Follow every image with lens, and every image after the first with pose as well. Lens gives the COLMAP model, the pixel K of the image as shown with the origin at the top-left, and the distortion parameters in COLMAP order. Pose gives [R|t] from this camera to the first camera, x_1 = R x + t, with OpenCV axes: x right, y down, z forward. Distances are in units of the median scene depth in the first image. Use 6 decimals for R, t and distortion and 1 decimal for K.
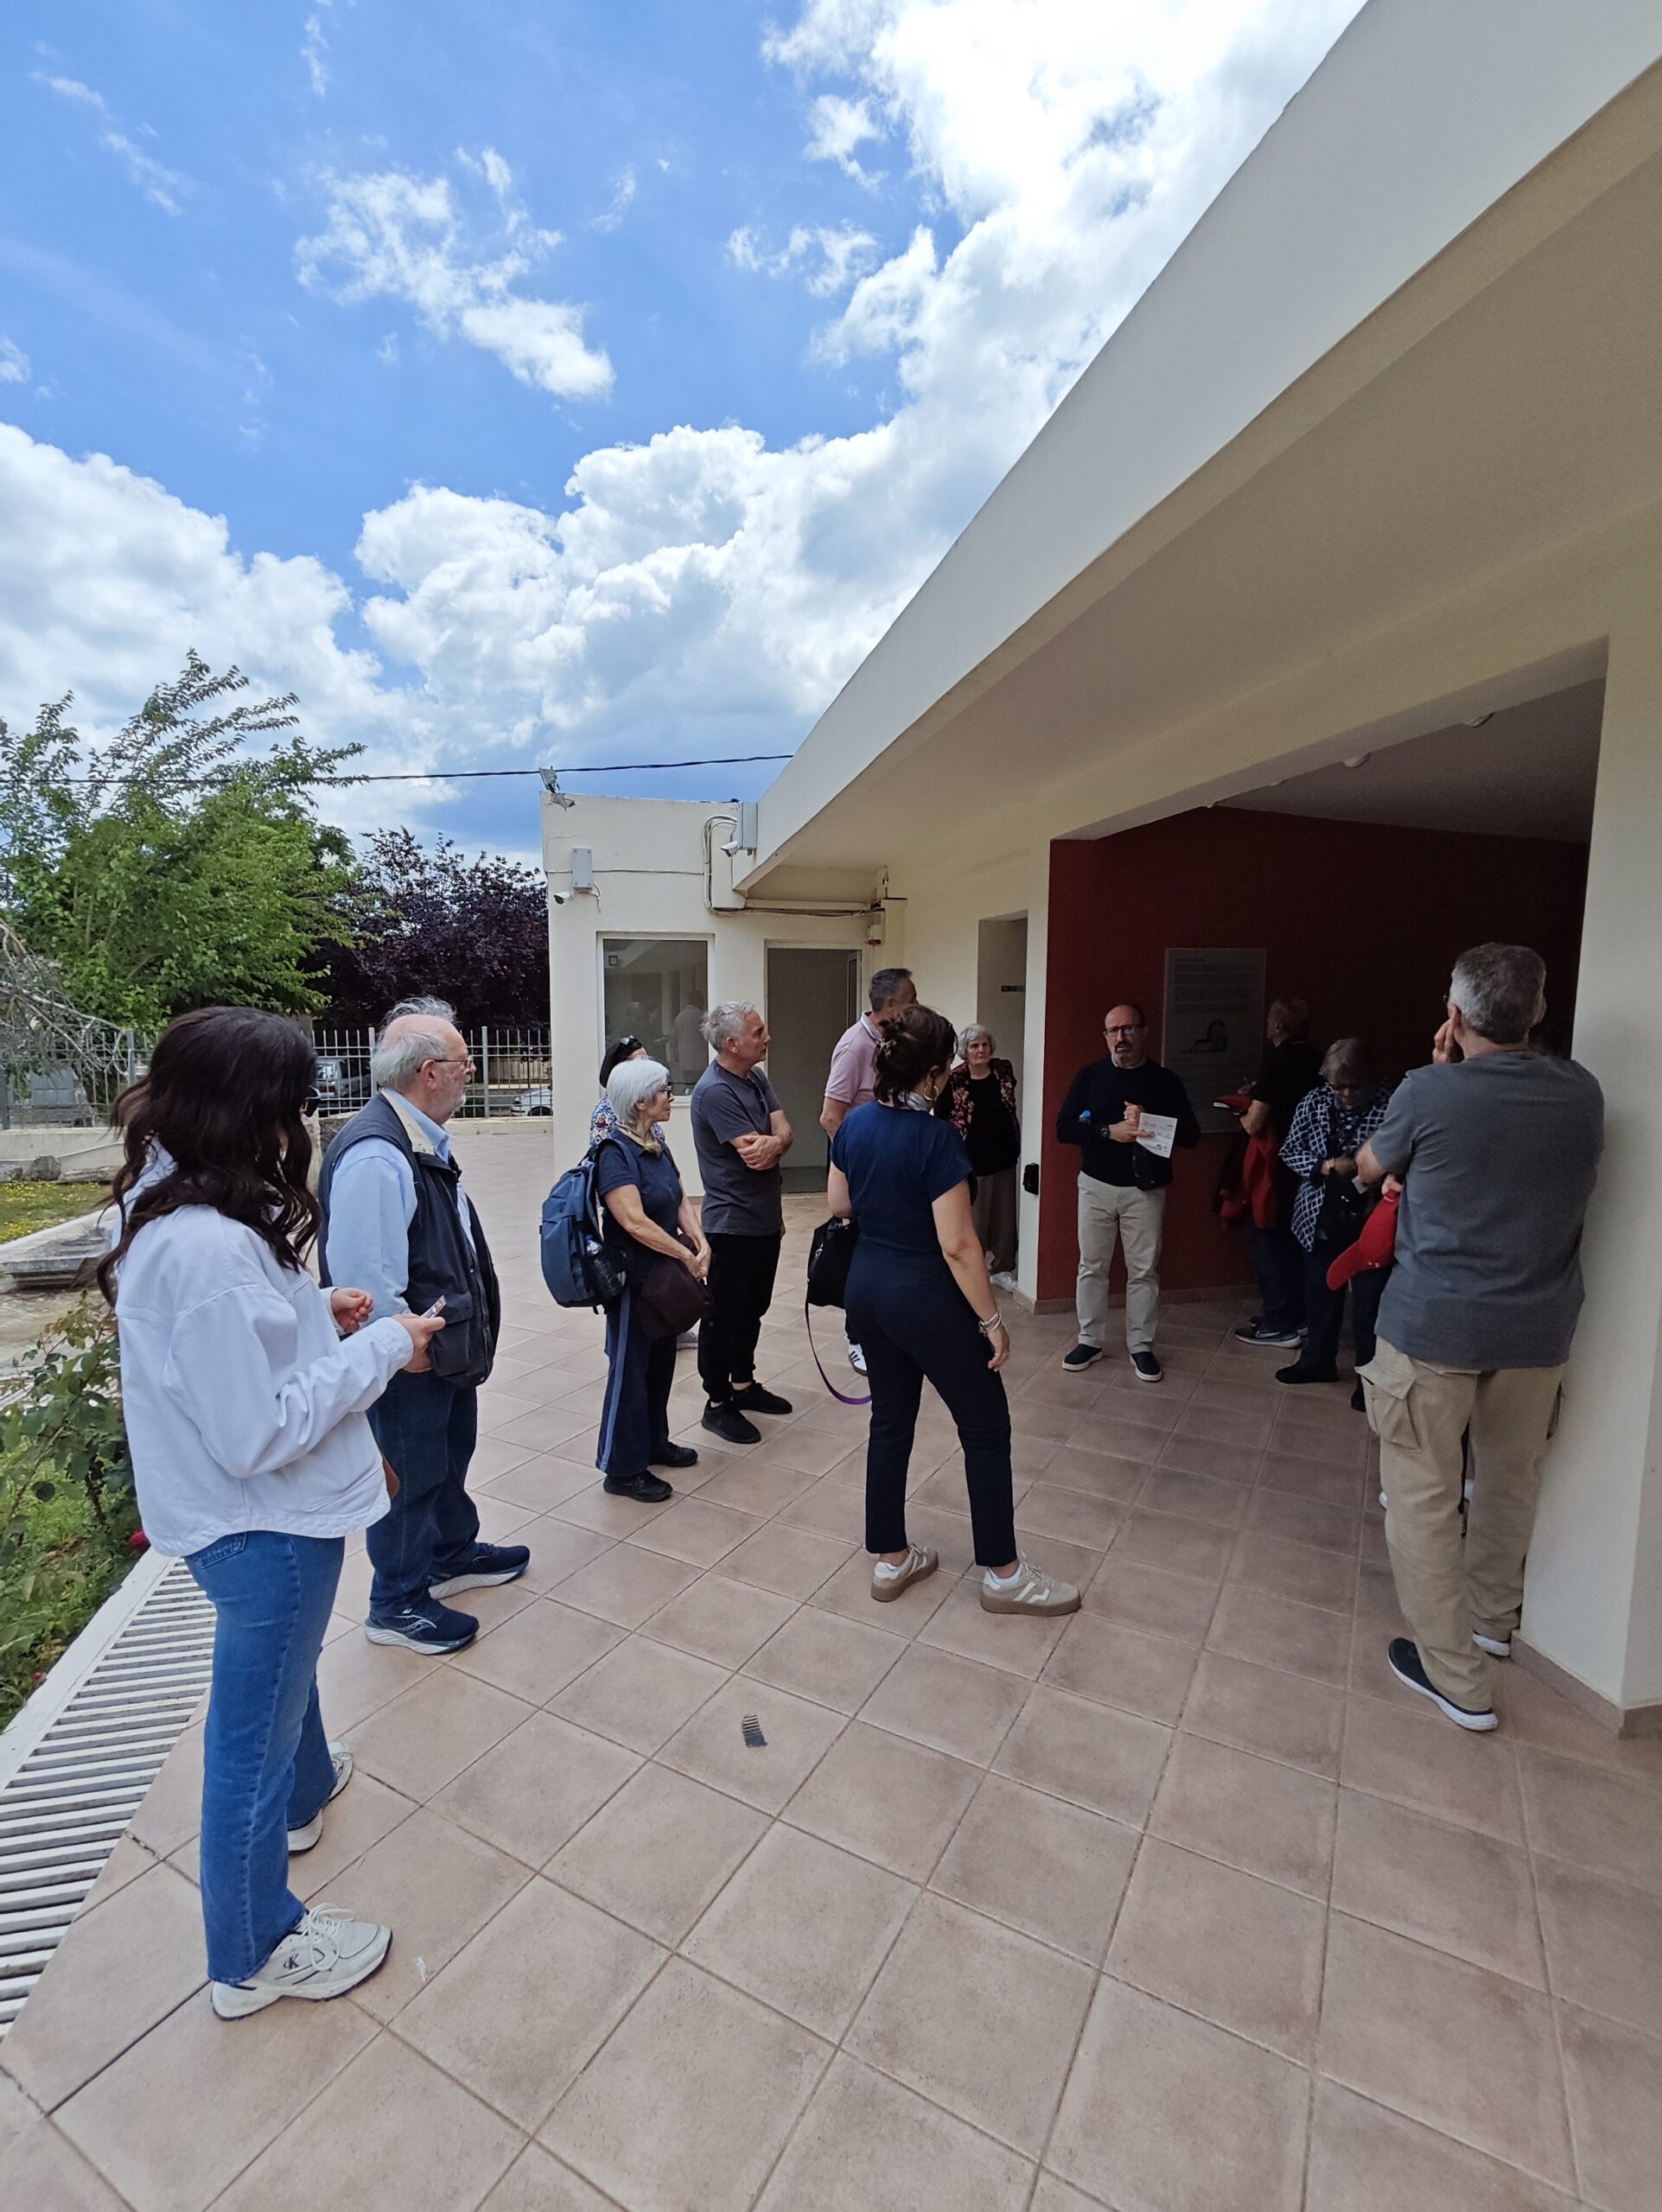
lens RADIAL K [[1066.2, 0, 827.2], [0, 1066.2, 1100.2], [0, 0, 1]] dist [0.005270, -0.003826]
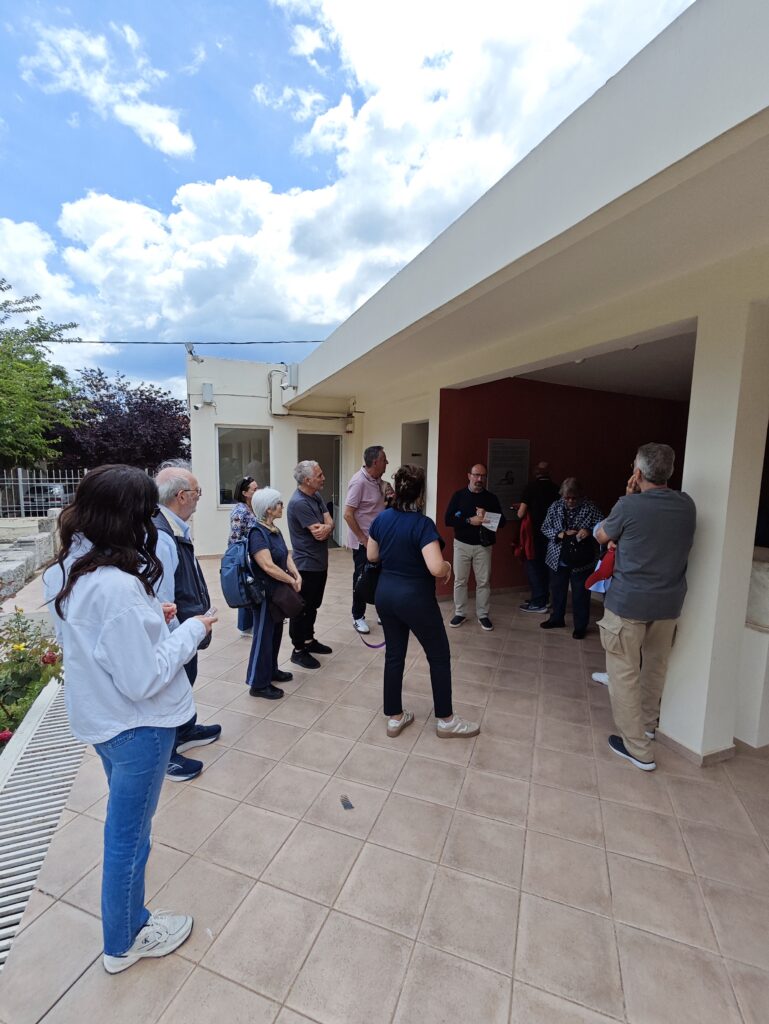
lens RADIAL K [[493.5, 0, 389.0], [0, 493.5, 511.1], [0, 0, 1]] dist [0.005270, -0.003826]
pose [[0.985170, -0.003890, 0.171539, -0.138432], [0.001370, 0.999889, 0.014809, -0.010370], [-0.171577, -0.014354, 0.985066, 0.009710]]
